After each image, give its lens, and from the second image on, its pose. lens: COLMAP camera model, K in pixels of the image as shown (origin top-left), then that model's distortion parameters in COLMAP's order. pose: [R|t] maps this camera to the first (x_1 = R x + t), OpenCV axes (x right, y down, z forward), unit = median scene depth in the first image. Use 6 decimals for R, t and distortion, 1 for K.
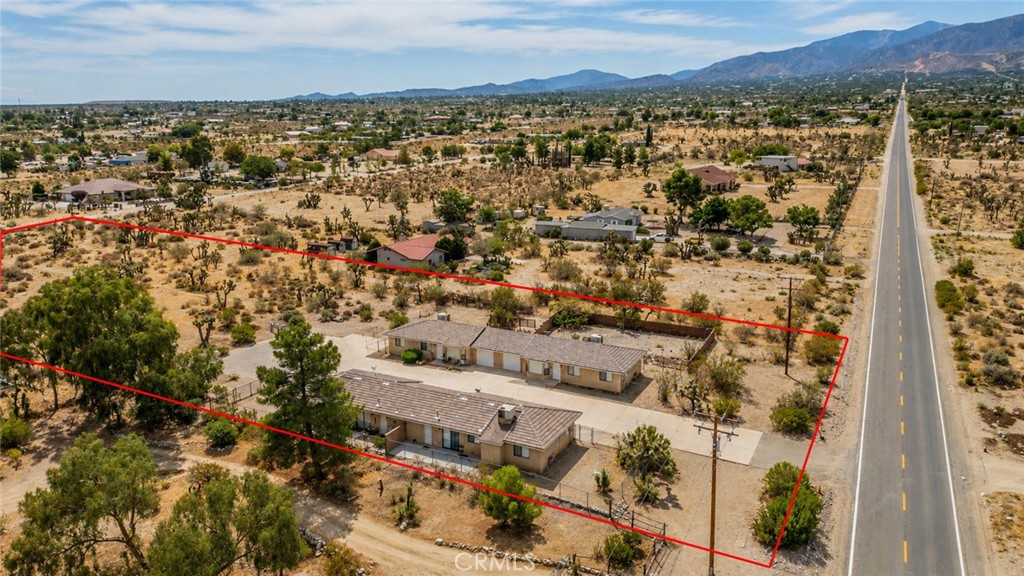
lens RADIAL K [[723.9, 0, 512.0], [0, 723.9, 288.0], [0, 0, 1]] dist [0.068315, -0.067875]
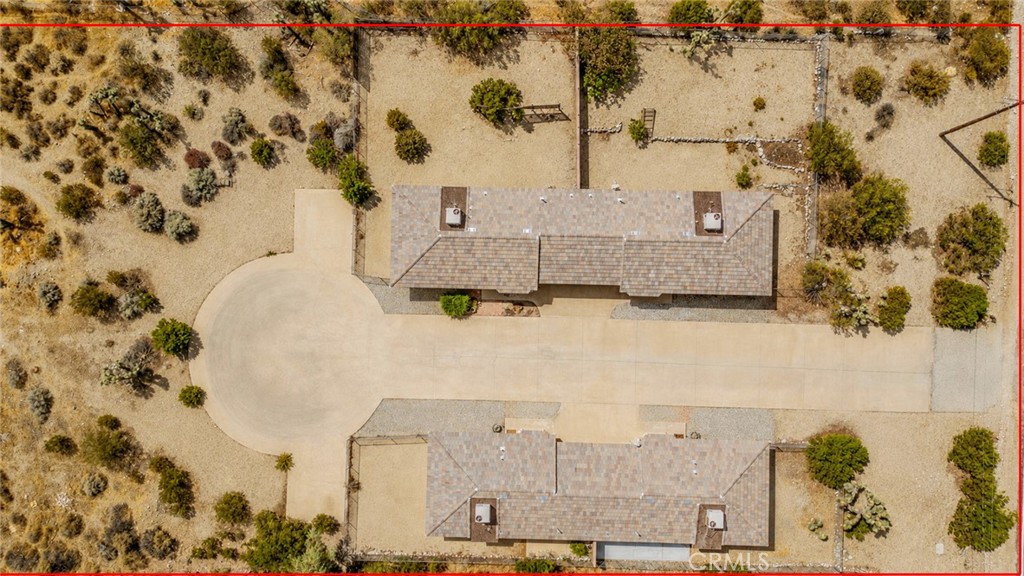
lens RADIAL K [[718.7, 0, 512.0], [0, 718.7, 288.0], [0, 0, 1]] dist [0.076409, -0.102762]
pose [[0.895968, -0.443763, 0.017753, -0.078294], [0.102733, 0.245979, 0.963815, -0.473068], [-0.432073, -0.861724, 0.265979, 0.652851]]
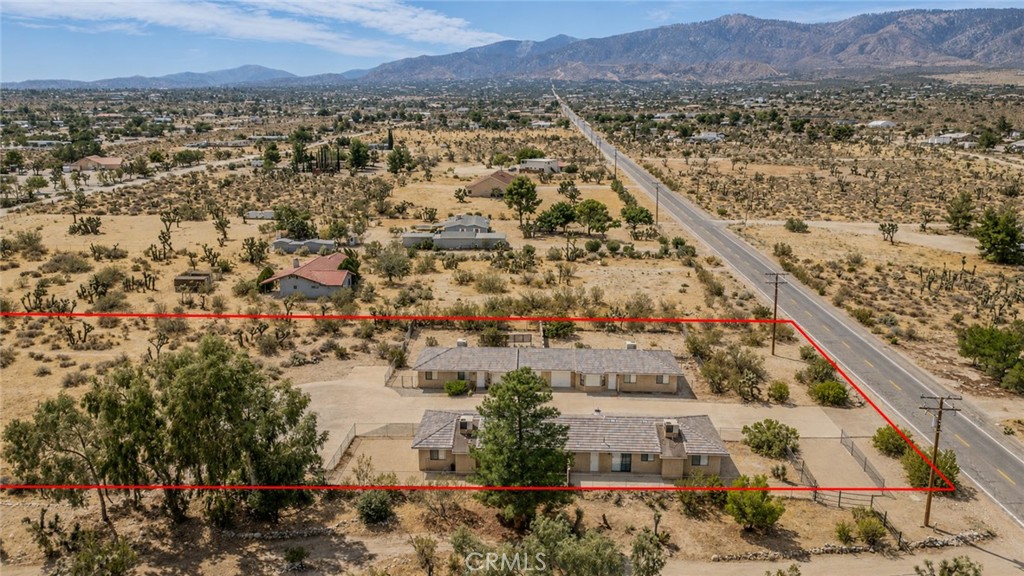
lens RADIAL K [[718.7, 0, 512.0], [0, 718.7, 288.0], [0, 0, 1]] dist [0.076409, -0.102762]
pose [[0.907309, -0.095000, 0.409592, -0.366436], [0.093453, 0.995338, 0.023843, -0.044053], [-0.409948, 0.016645, 0.911957, 0.077104]]
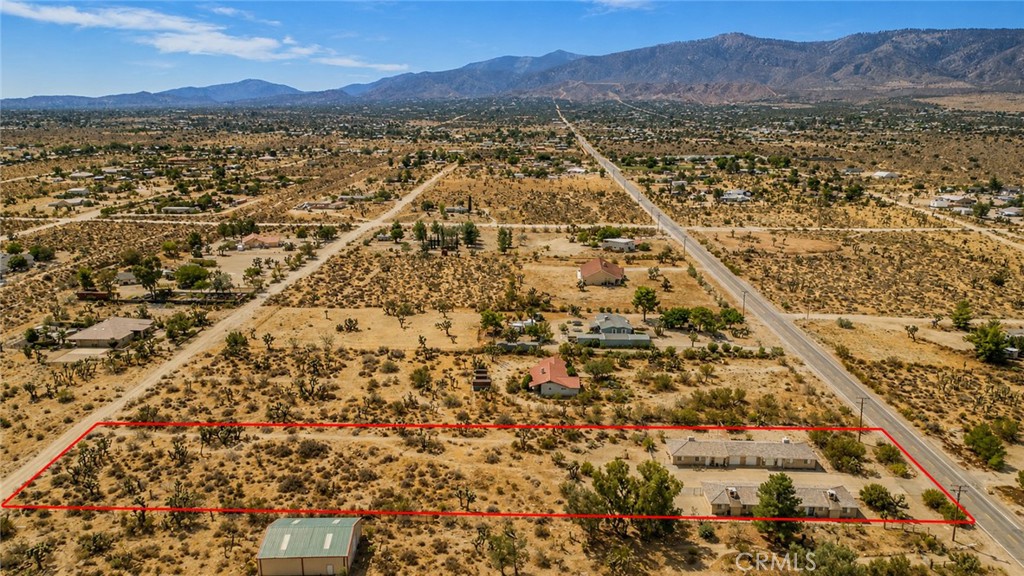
lens RADIAL K [[710.4, 0, 493.3], [0, 710.4, 290.6], [0, 0, 1]] dist [0.060469, -0.081300]
pose [[0.914873, -0.094433, 0.392544, -1.033478], [0.096012, 0.995257, 0.015658, -0.342724], [-0.392161, 0.023364, 0.919600, -0.374896]]
